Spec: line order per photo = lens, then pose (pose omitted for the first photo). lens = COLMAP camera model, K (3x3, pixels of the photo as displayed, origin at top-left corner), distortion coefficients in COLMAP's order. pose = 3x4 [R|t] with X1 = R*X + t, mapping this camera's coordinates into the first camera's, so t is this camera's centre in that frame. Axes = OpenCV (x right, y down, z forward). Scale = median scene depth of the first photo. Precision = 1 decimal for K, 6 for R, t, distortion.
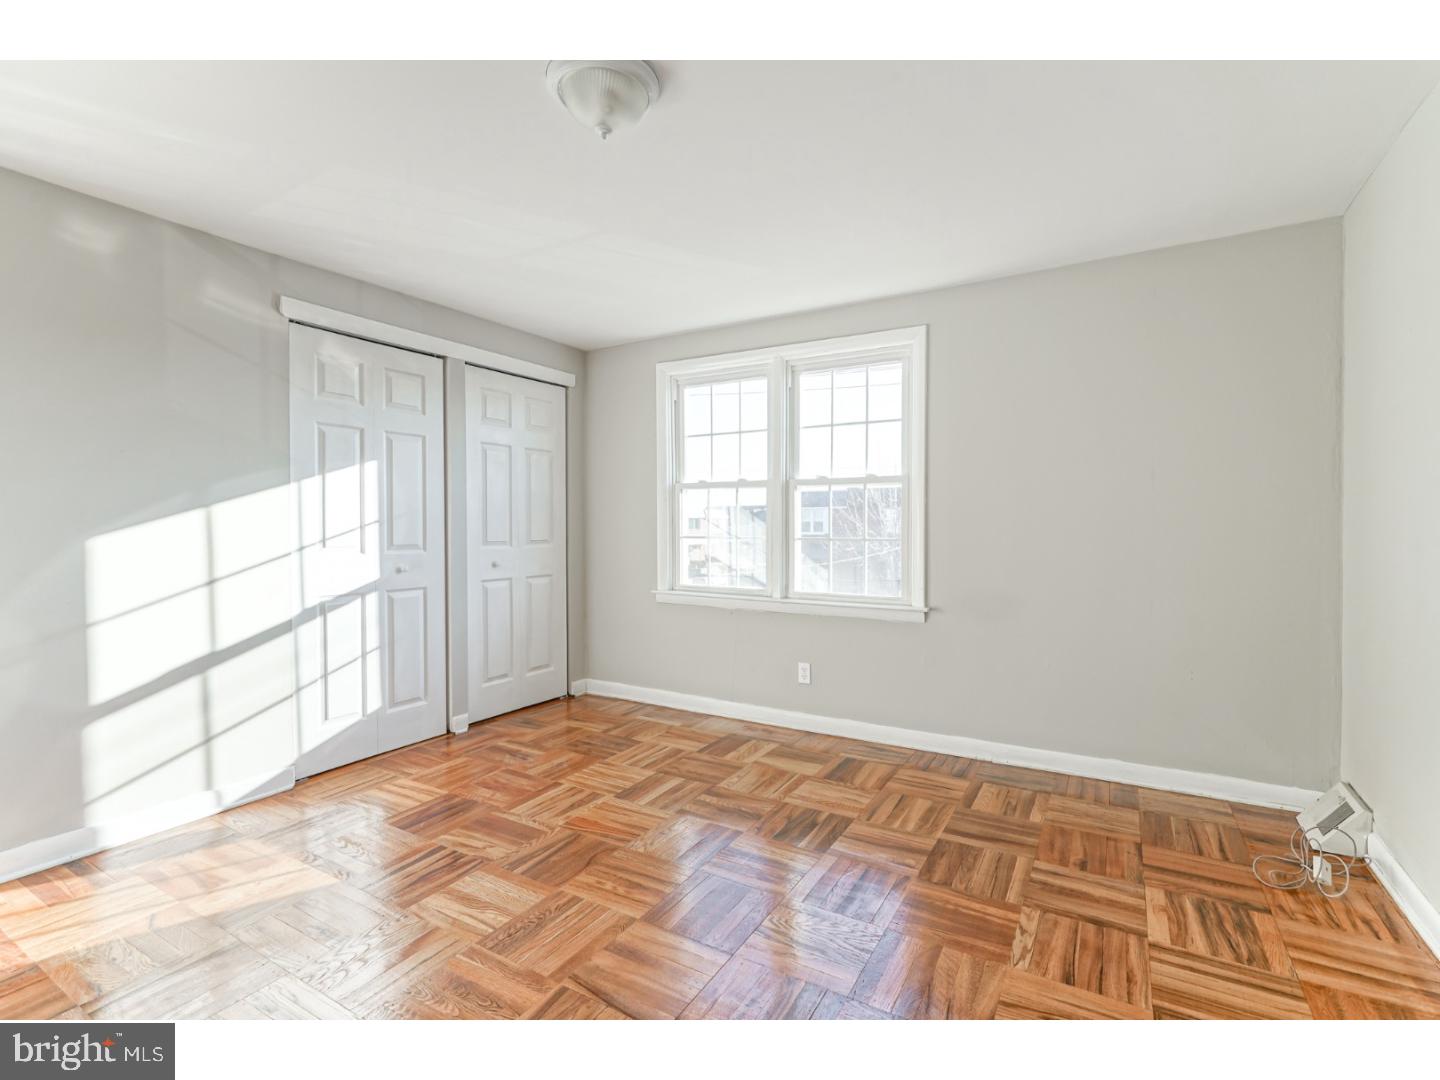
lens RADIAL K [[660.6, 0, 723.7], [0, 660.6, 537.5], [0, 0, 1]] dist [-0.010832, 0.004444]
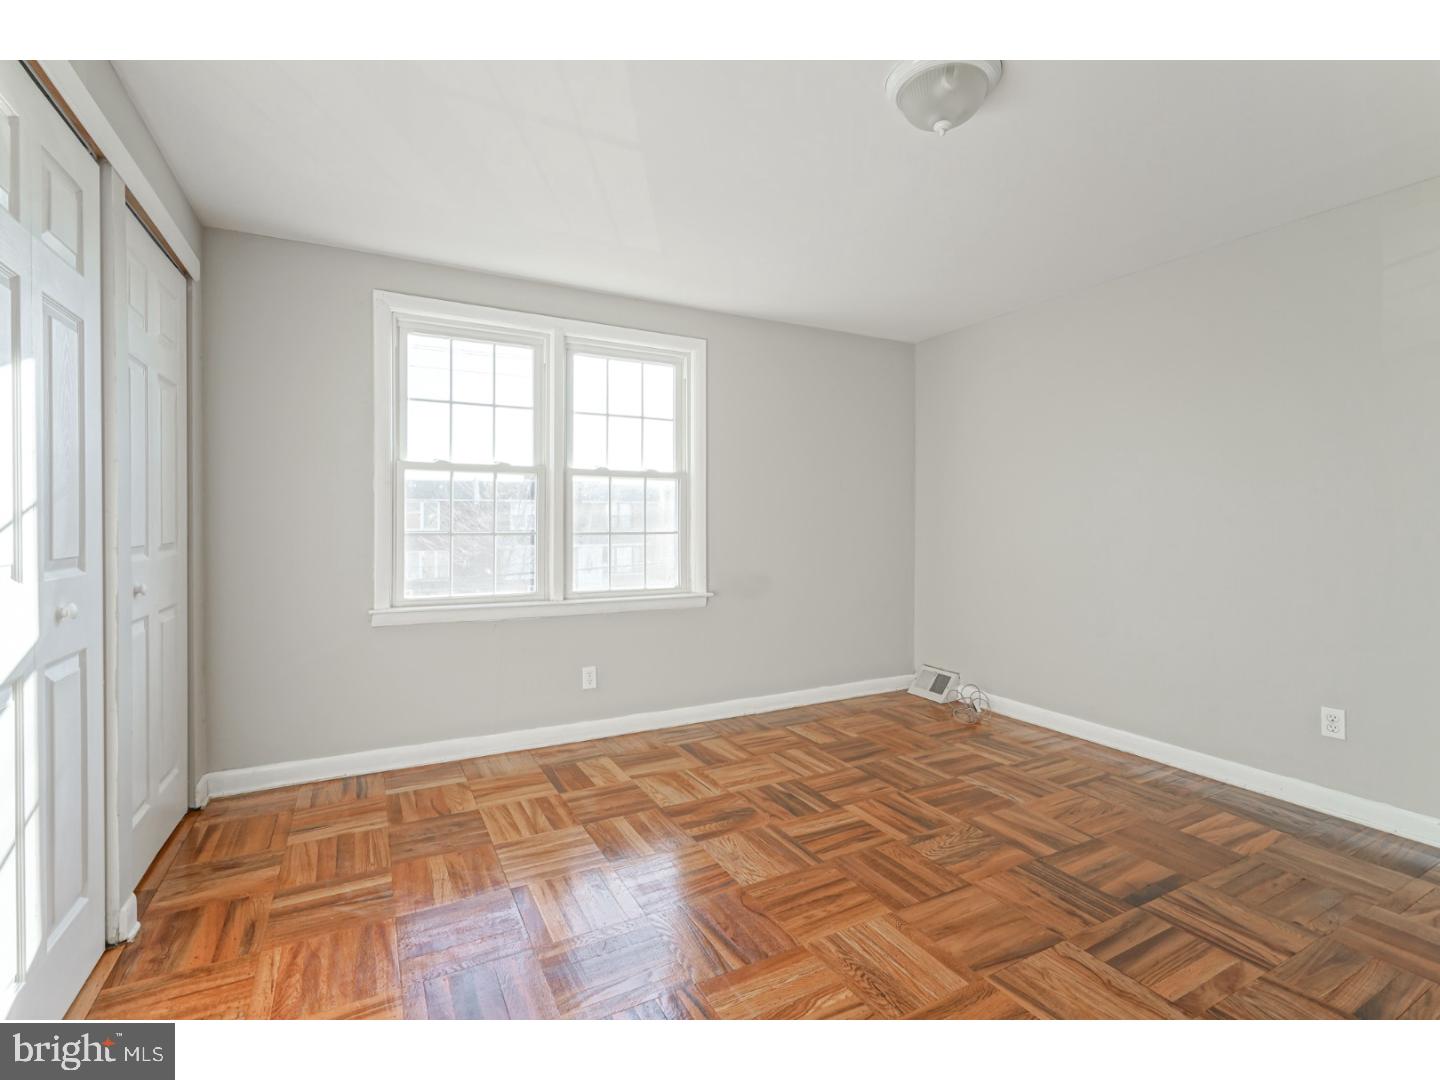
lens RADIAL K [[660.6, 0, 718.2], [0, 660.6, 528.8], [0, 0, 1]] dist [-0.010832, 0.004444]
pose [[0.528672, -0.009744, 0.848770, -0.621869], [0.015413, 0.999879, 0.001879, -0.003257], [-0.848686, 0.012088, 0.528759, 0.387033]]
